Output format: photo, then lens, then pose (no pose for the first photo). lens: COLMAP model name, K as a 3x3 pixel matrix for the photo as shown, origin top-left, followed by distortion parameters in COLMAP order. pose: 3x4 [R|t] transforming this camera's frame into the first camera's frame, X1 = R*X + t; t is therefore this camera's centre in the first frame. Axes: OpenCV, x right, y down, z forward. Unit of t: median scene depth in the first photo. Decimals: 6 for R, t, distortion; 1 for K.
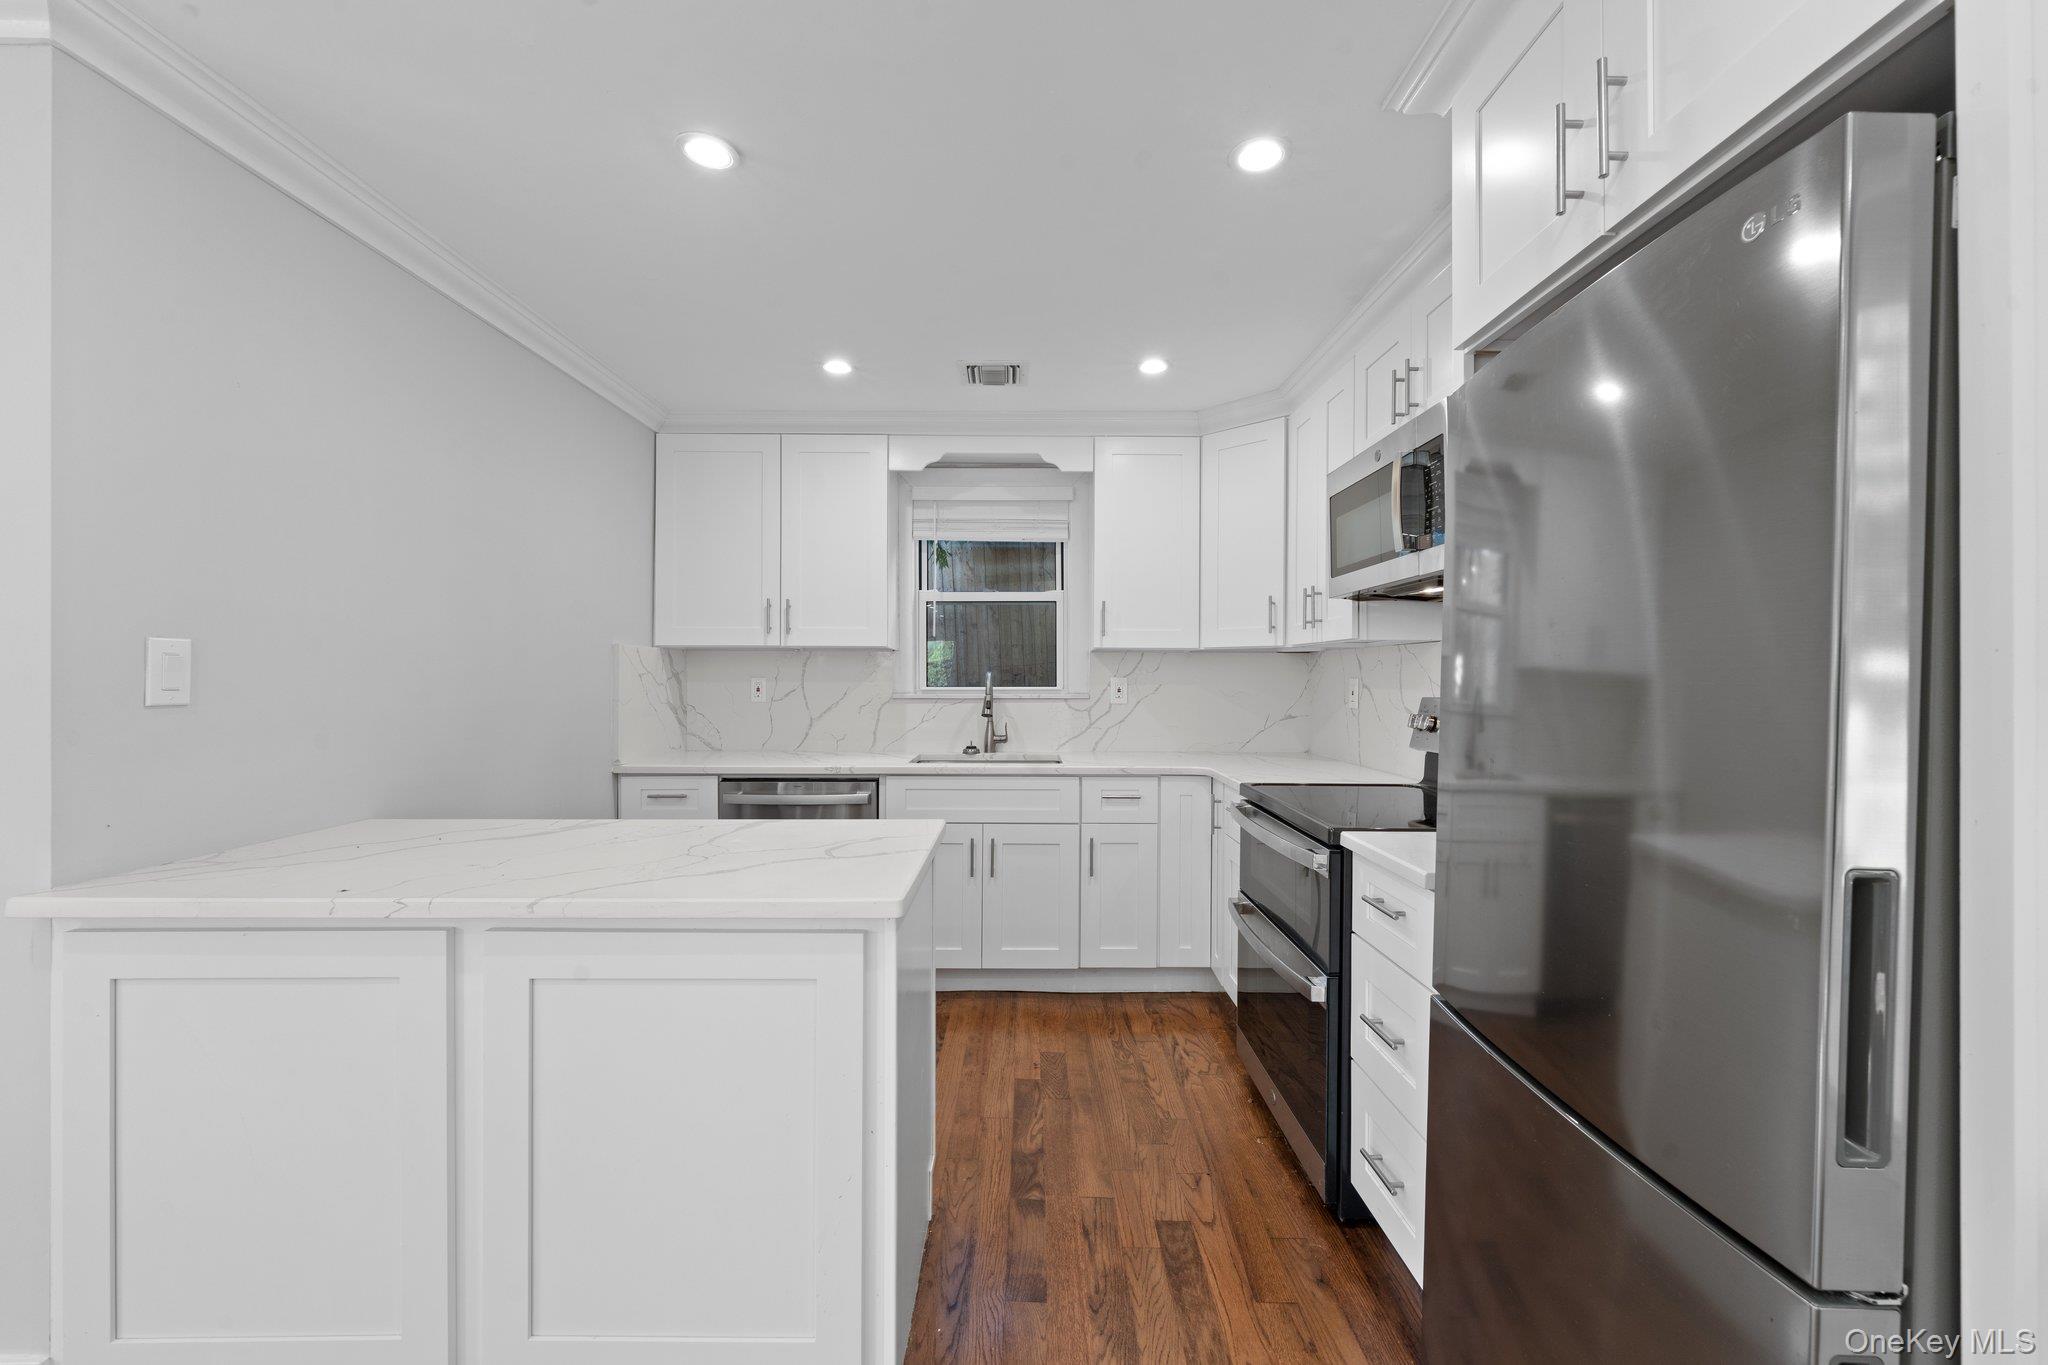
lens RADIAL K [[823.3, 0, 1024.0], [0, 823.3, 682.5], [0, 0, 1]] dist [0.001269, 0.000154]
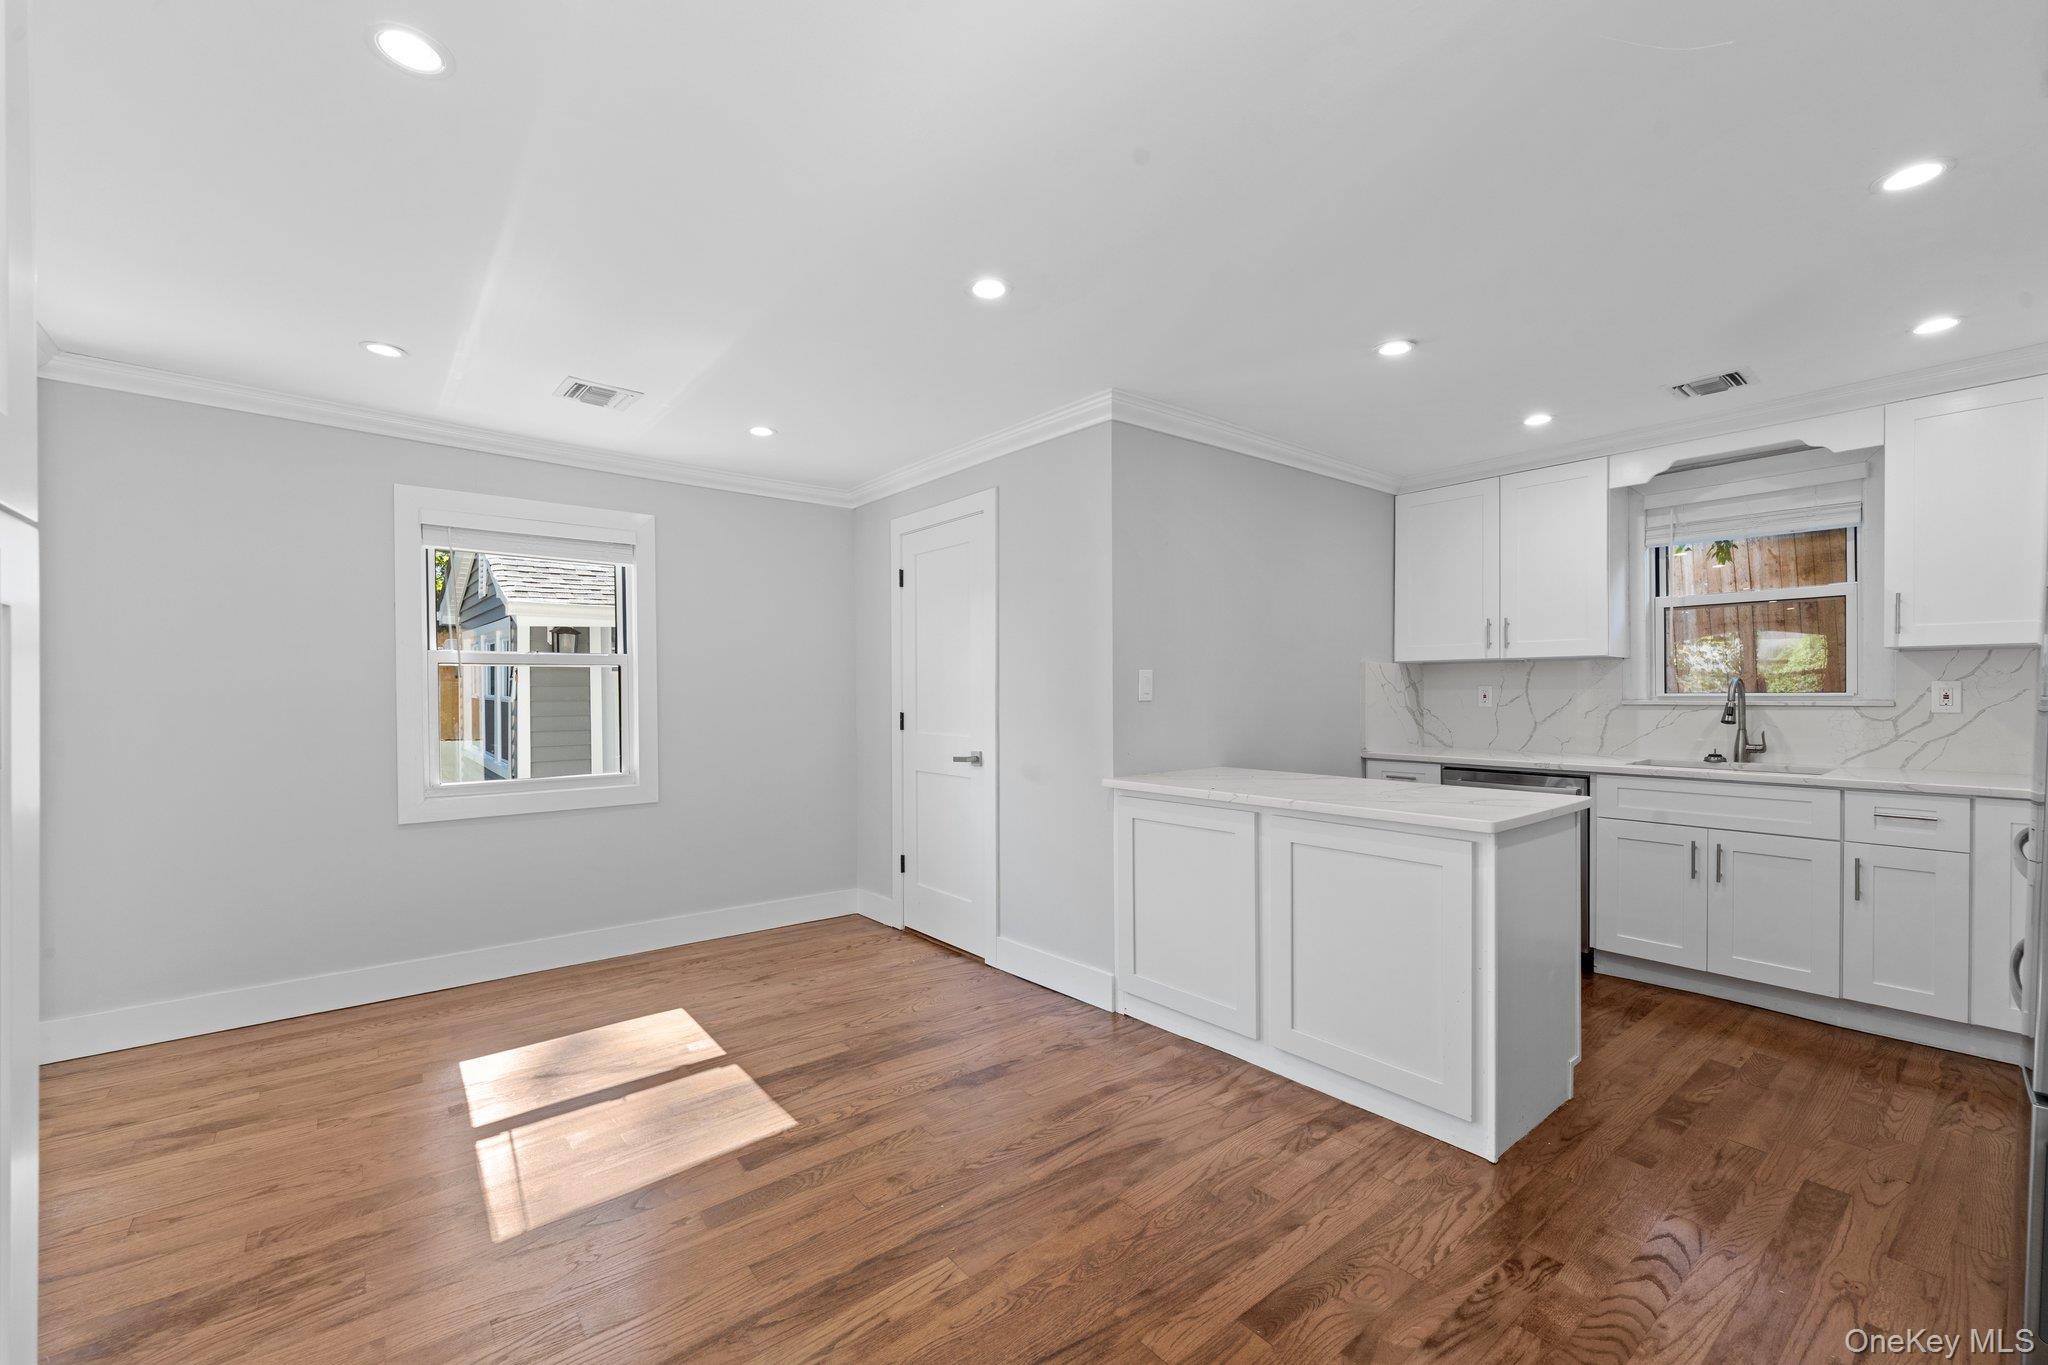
lens RADIAL K [[839.6, 0, 1024.0], [0, 839.6, 682.5], [0, 0, 1]] dist [-0.008492, 0.000102]
pose [[0.630645, -0.013665, -0.775951, 0.198750], [0.004371, 0.999892, -0.014057, 0.003326], [0.776059, 0.005473, 0.630637, -0.270221]]
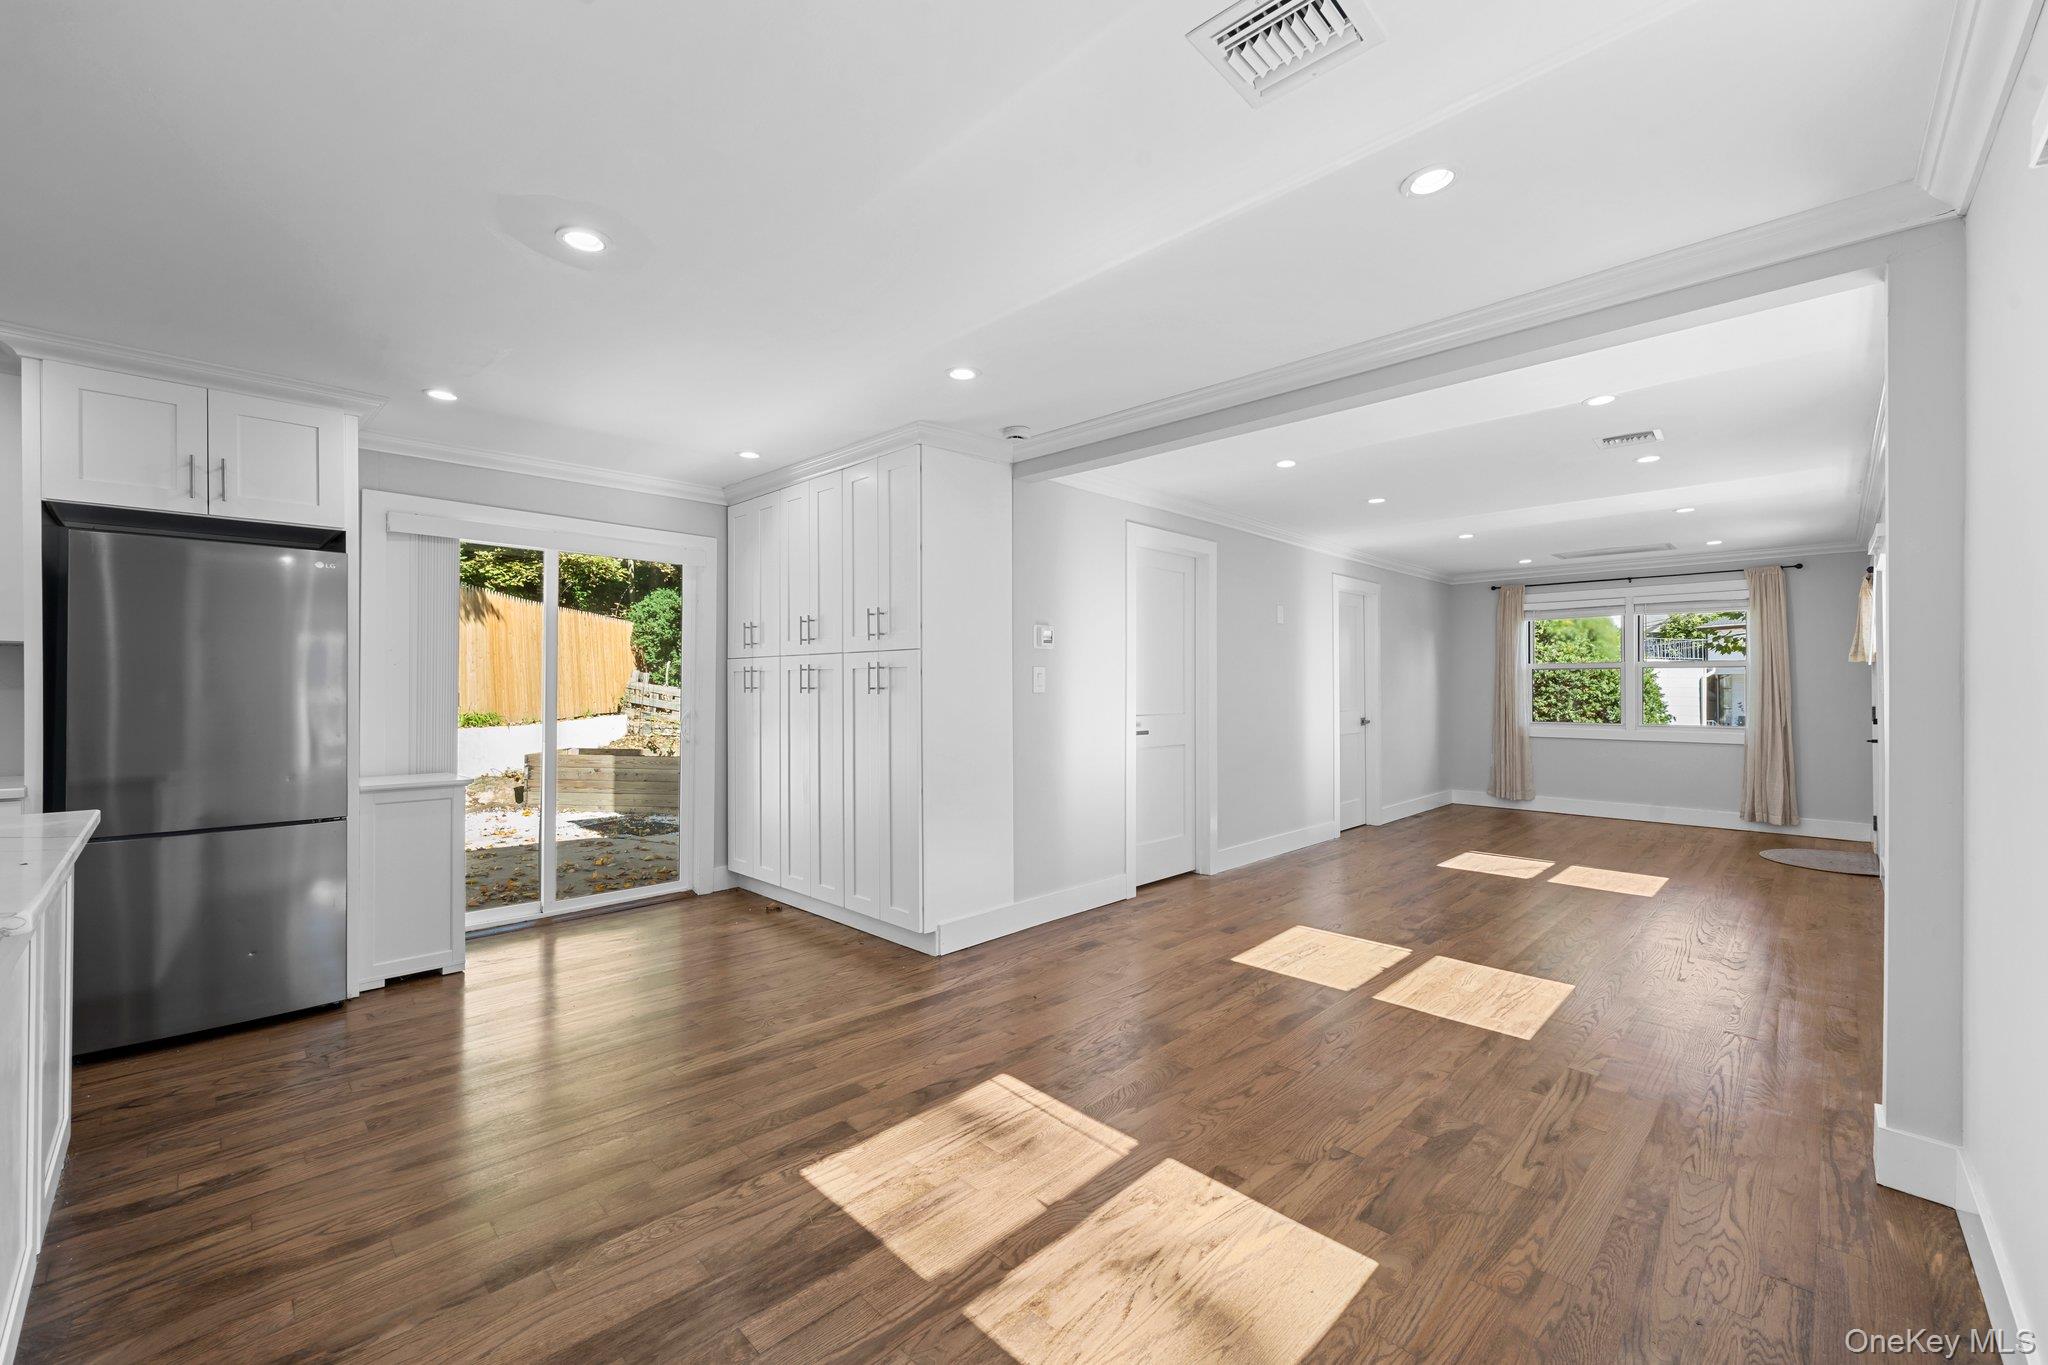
lens RADIAL K [[823.3, 0, 1024.0], [0, 823.3, 682.5], [0, 0, 1]] dist [0.001269, 0.000154]
pose [[-0.714439, 0.000379, 0.699698, -0.966003], [0.001427, 0.999999, 0.000916, 0.001866], [-0.699697, 0.001654, -0.714438, 0.325203]]
